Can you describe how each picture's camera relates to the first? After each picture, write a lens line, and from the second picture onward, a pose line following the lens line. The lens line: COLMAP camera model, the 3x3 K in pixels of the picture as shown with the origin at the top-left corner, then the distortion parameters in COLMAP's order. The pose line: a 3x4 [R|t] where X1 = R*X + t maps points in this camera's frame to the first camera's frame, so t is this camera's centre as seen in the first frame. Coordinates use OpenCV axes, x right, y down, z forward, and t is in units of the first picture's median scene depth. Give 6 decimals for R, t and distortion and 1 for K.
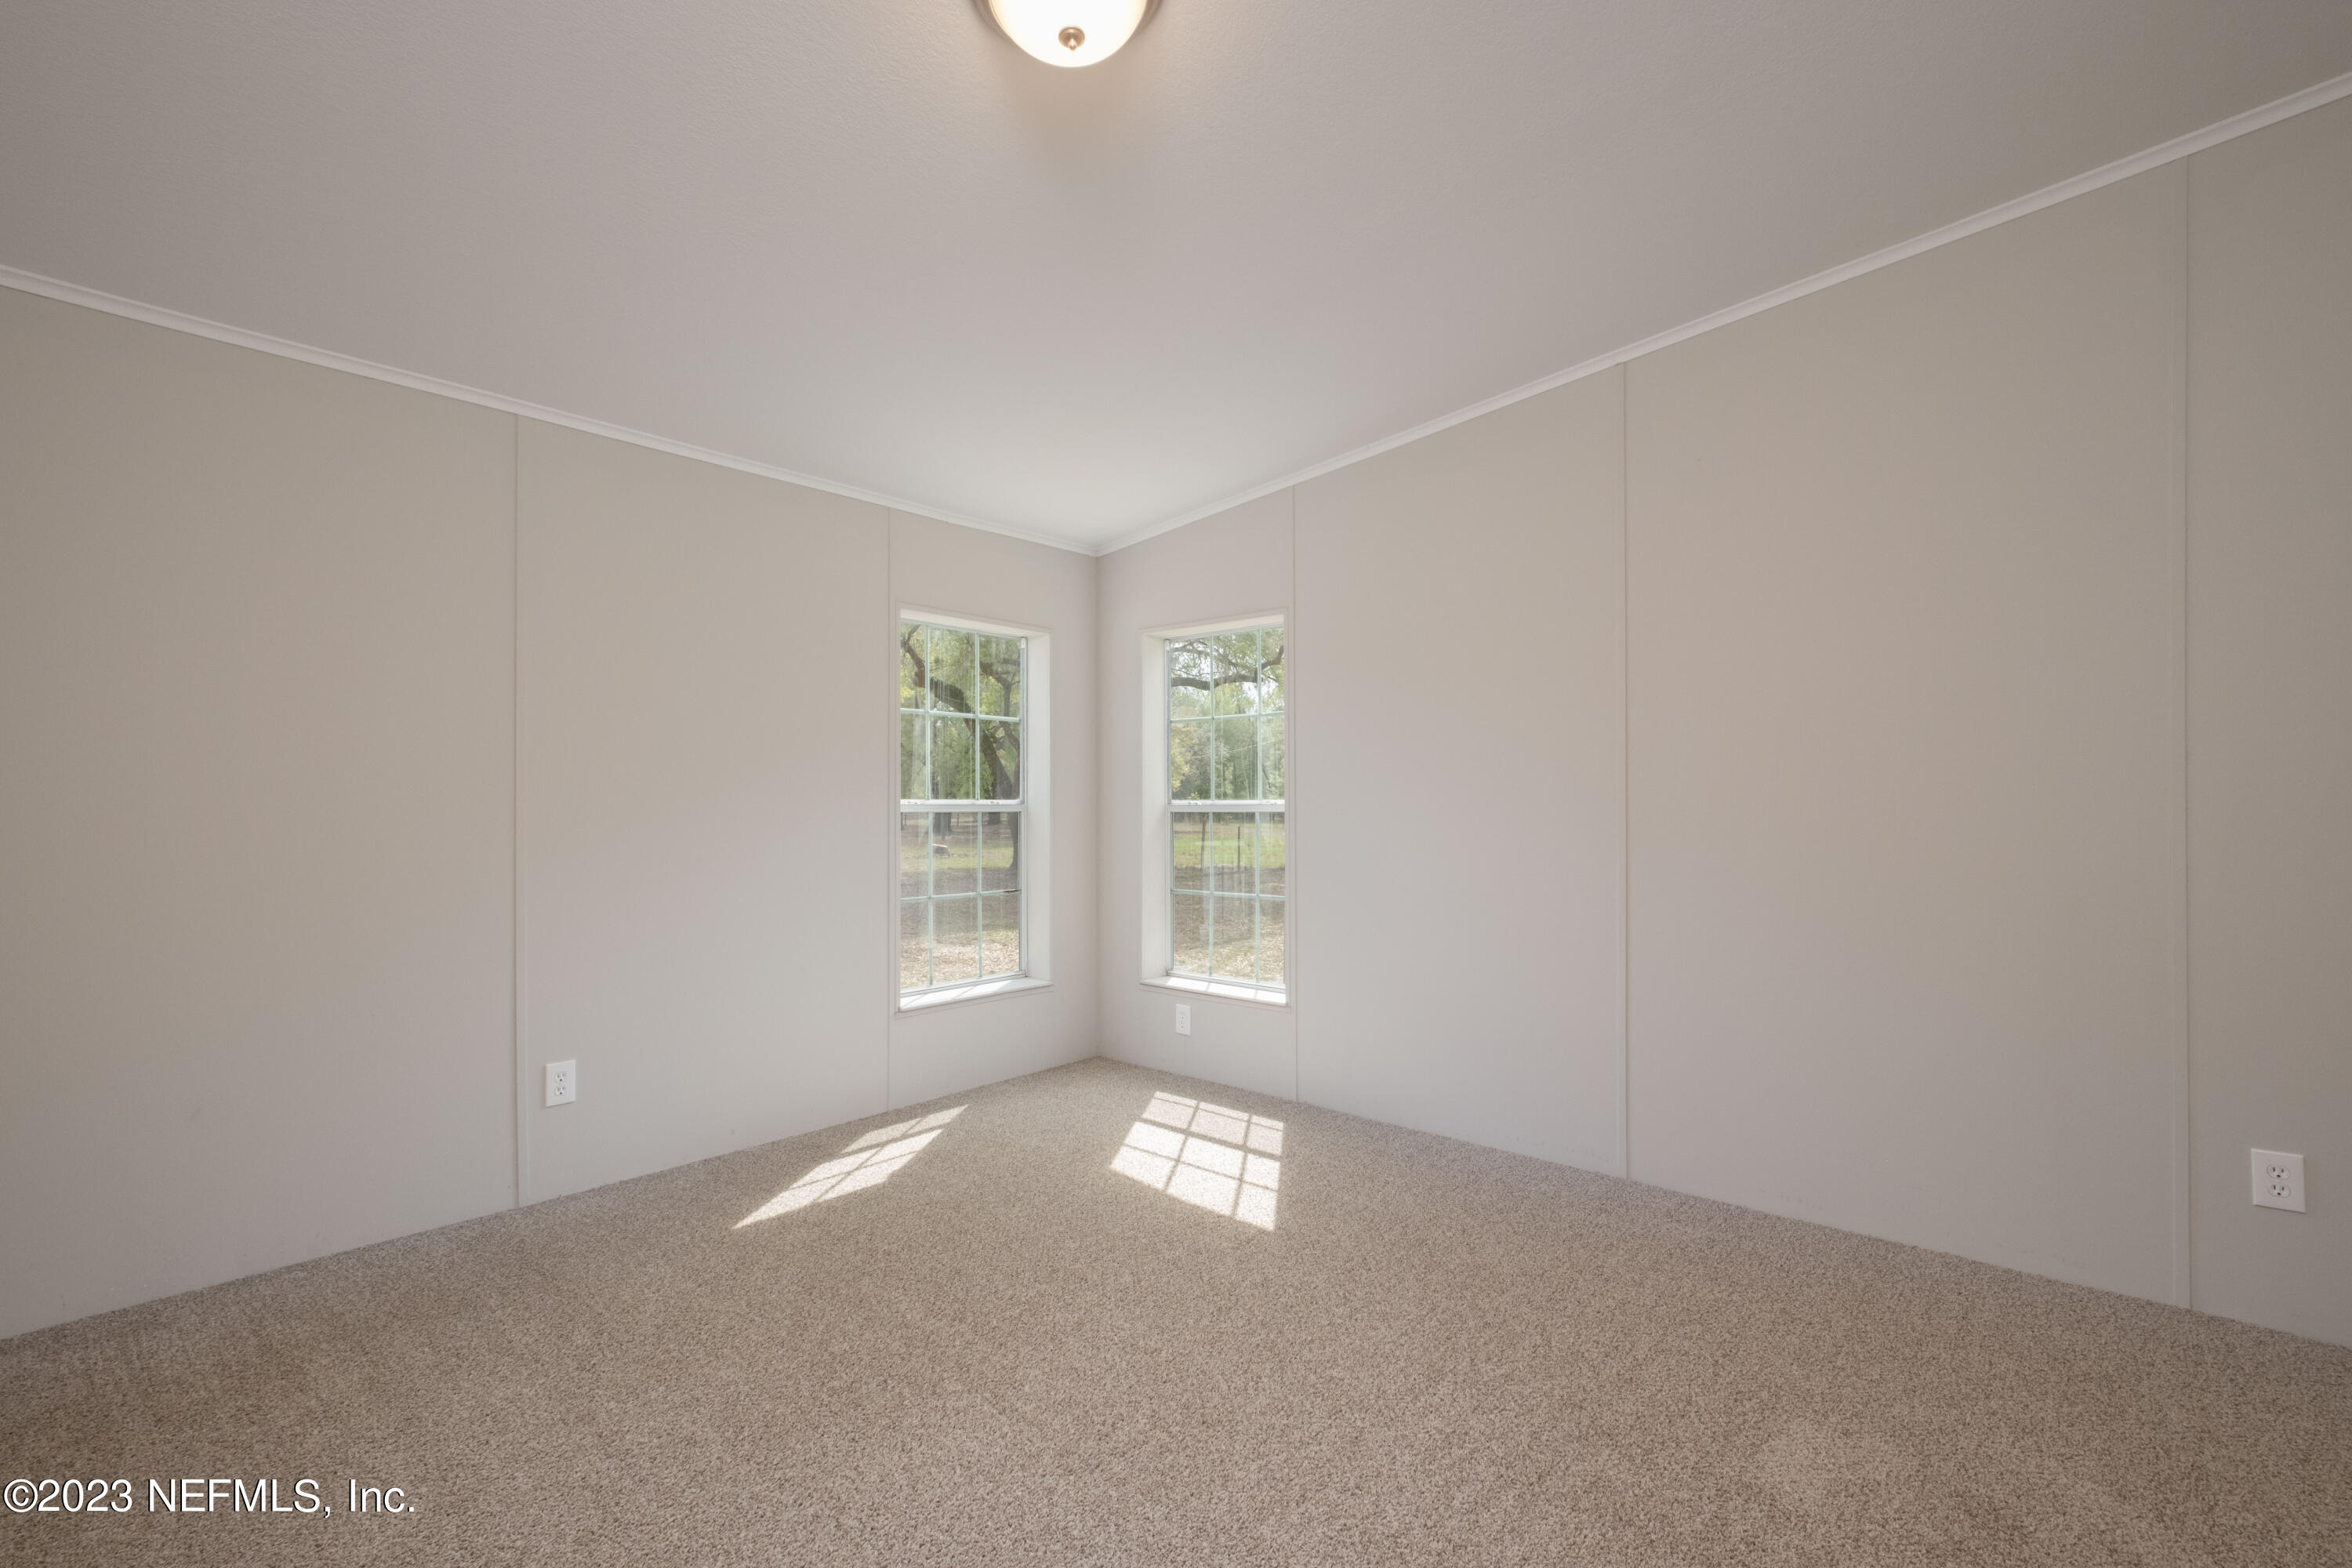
lens RADIAL K [[1004.7, 0, 1181.2], [0, 1004.7, 791.3], [0, 0, 1]] dist [0.001173, -0.010665]
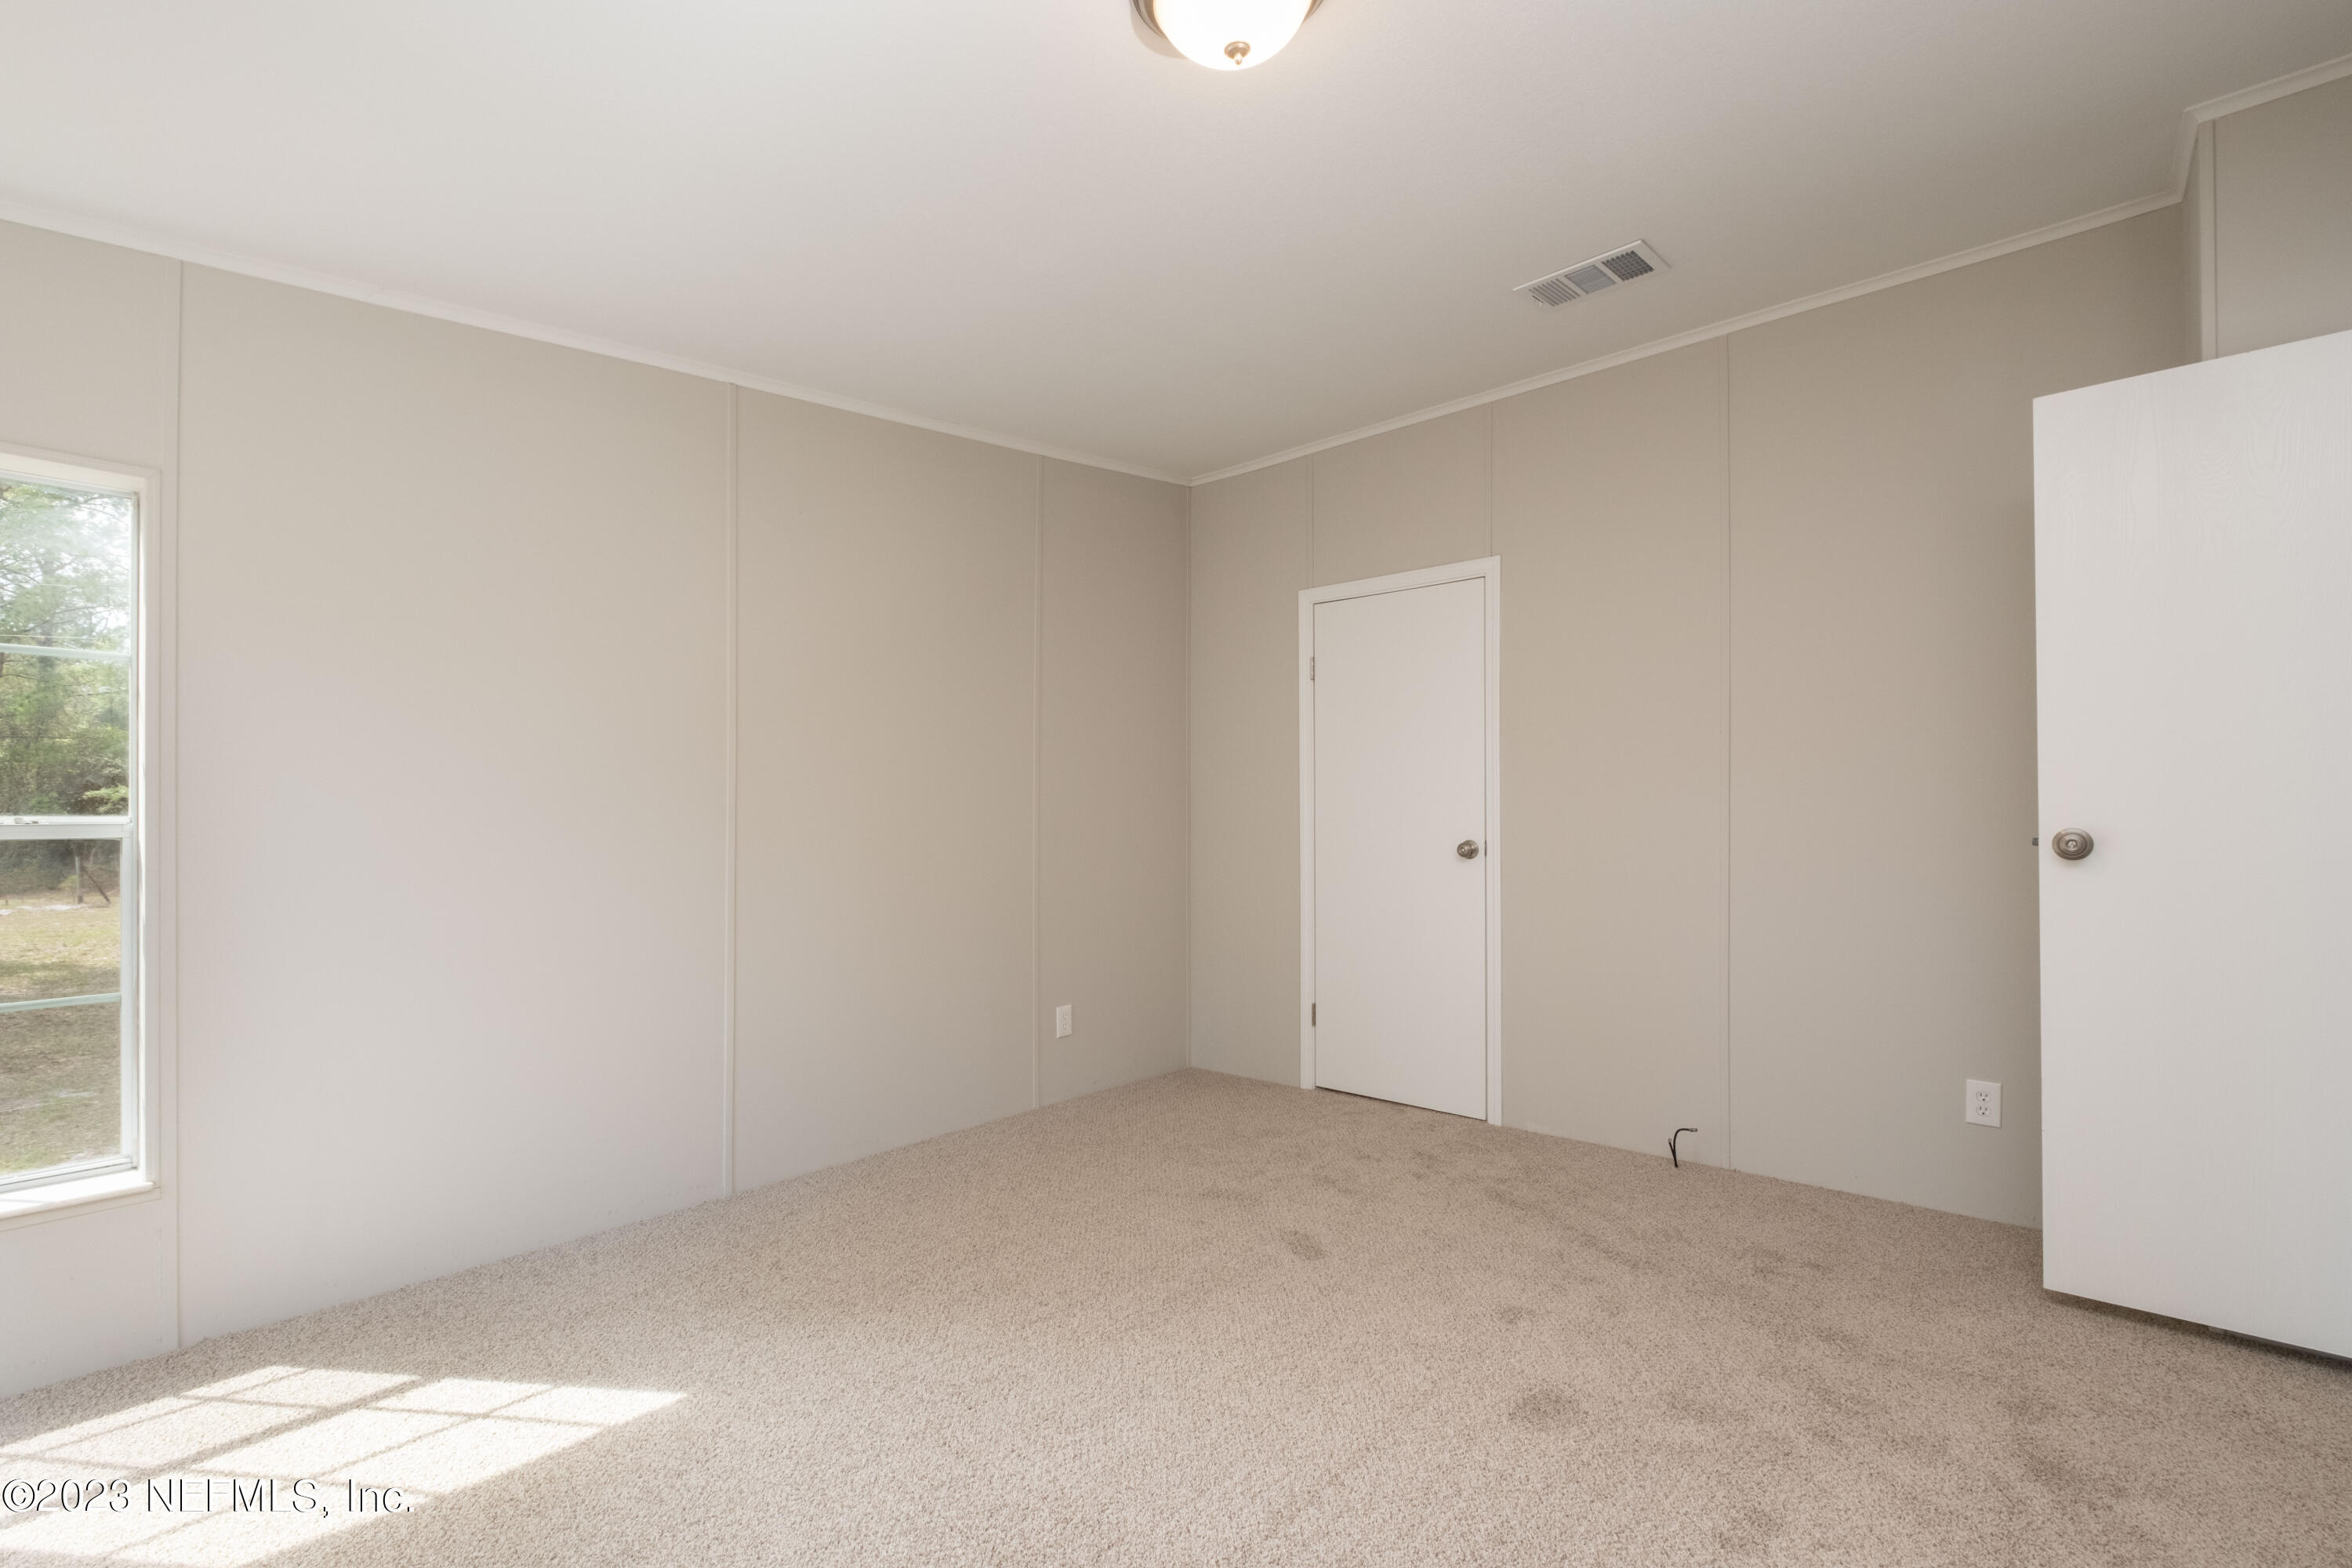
lens RADIAL K [[997.9, 0, 1166.3], [0, 997.9, 789.8], [0, 0, 1]] dist [-0.016436, 0.000481]
pose [[-0.005805, 0.038290, 0.999250, -0.532706], [-0.004043, 0.999258, -0.038314, 0.014614], [-0.999975, -0.004262, -0.005646, 0.529532]]
